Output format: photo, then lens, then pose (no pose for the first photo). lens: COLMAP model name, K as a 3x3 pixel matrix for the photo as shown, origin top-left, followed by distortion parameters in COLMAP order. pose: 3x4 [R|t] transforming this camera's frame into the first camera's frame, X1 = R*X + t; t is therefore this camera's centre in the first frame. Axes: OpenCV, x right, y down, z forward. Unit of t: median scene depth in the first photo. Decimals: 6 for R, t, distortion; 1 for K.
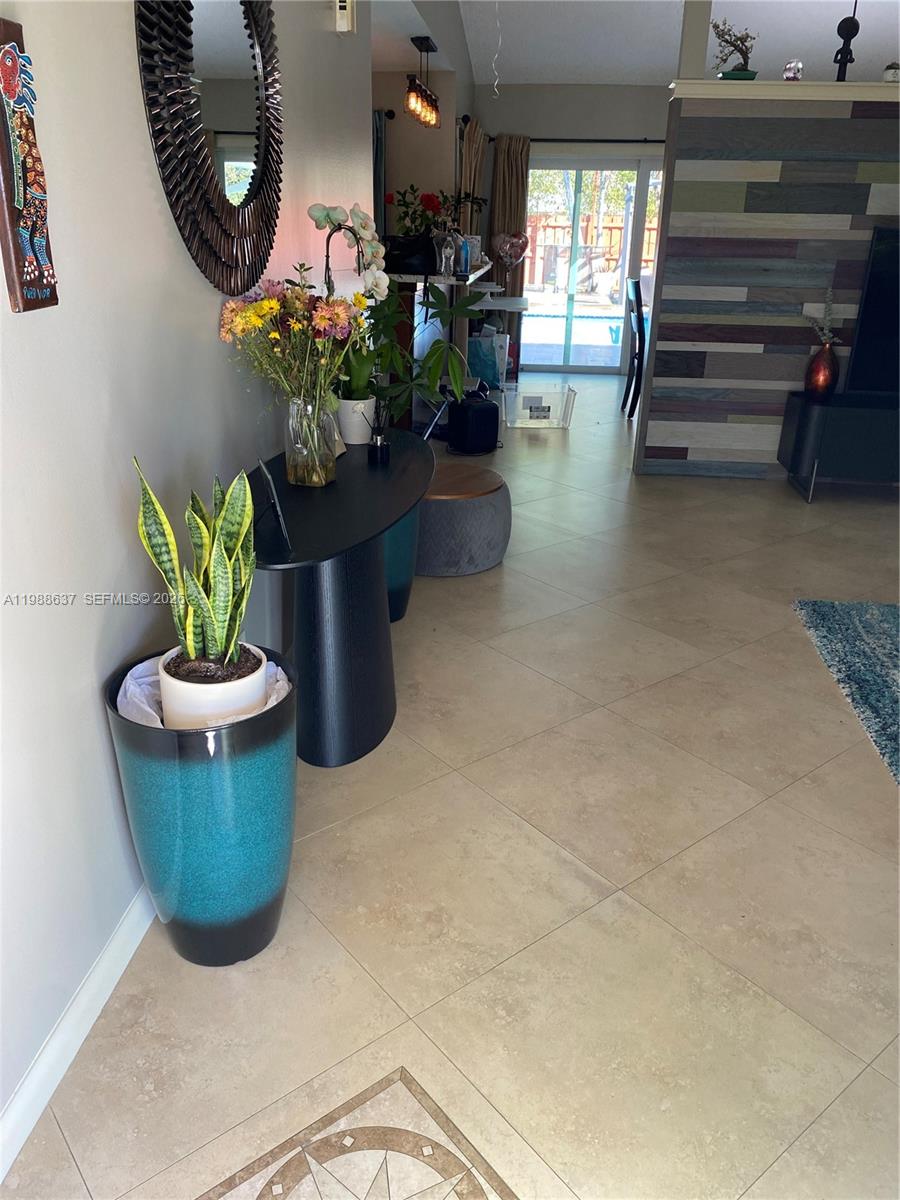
lens RADIAL K [[914.7, 0, 450.1], [0, 914.7, 605.1], [0, 0, 1]] dist [0.034192, -0.040336]
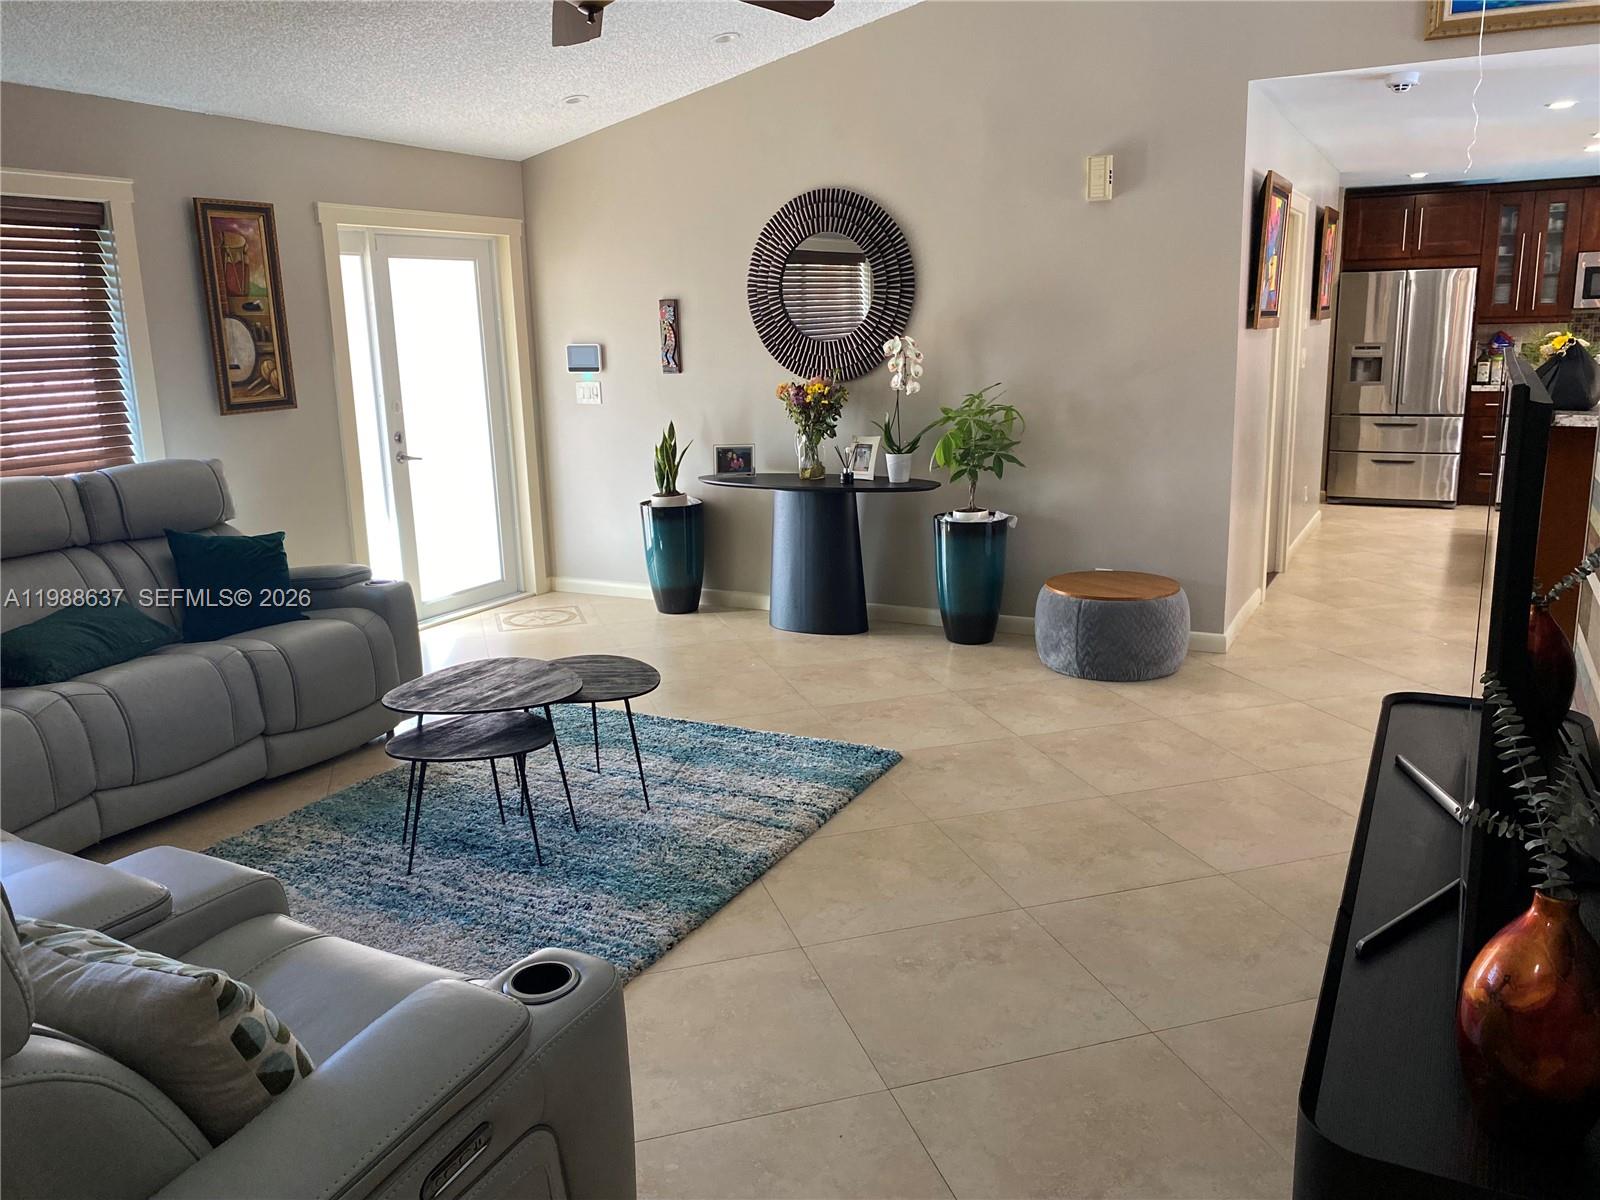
lens RADIAL K [[1219.6, 0, 793.0], [0, 1219.6, 592.2], [0, 0, 1]] dist [0.034192, -0.040336]
pose [[-0.379859, 0.194028, -0.904467, 1.181344], [-0.341421, 0.879314, 0.332022, -0.404077], [0.859732, 0.434926, -0.267771, 0.956250]]
